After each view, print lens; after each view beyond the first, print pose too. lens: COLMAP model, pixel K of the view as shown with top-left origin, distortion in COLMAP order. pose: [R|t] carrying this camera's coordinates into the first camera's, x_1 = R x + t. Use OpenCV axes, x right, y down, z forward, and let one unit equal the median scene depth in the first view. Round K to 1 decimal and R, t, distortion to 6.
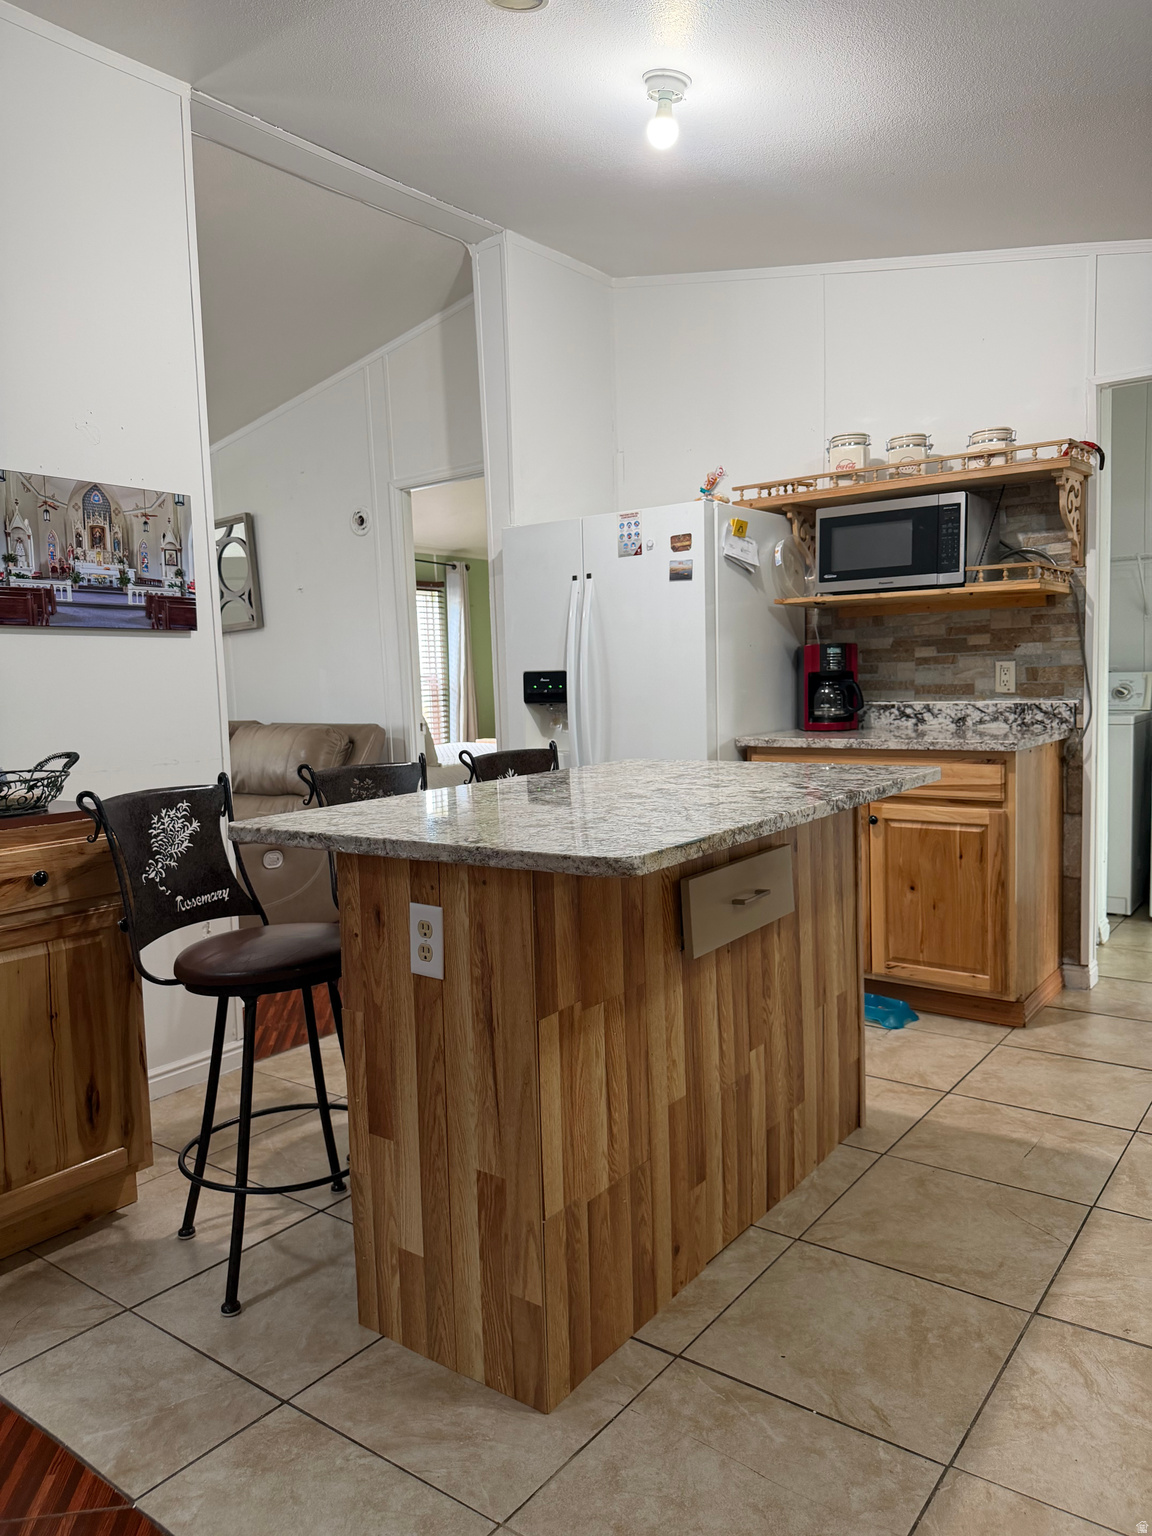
lens RADIAL K [[1093.3, 0, 570.8], [0, 1093.3, 770.2], [0, 0, 1]] dist [0.053897, -0.018151]
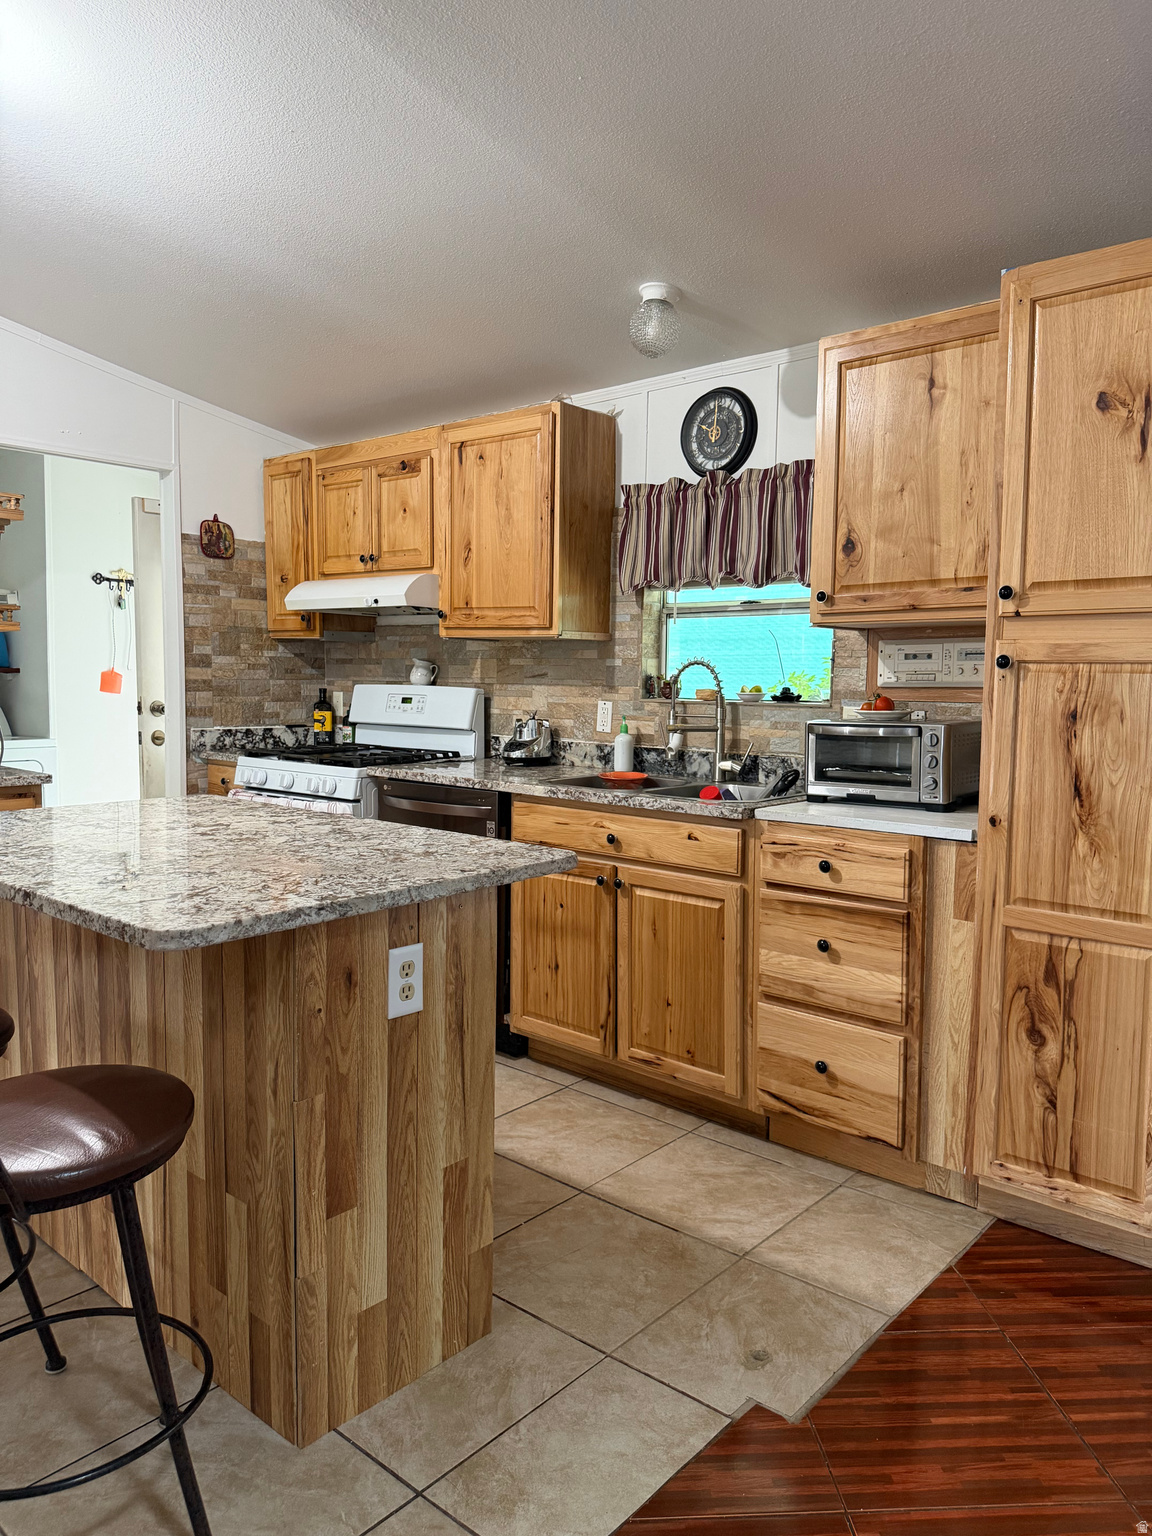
lens RADIAL K [[1093.3, 0, 566.4], [0, 1093.3, 752.5], [0, 0, 1]] dist [0.053897, -0.018151]
pose [[0.090919, -0.061209, 0.993975, -1.135233], [0.060062, 0.996629, 0.055879, -0.108285], [-0.994045, 0.054619, 0.094289, 0.738086]]
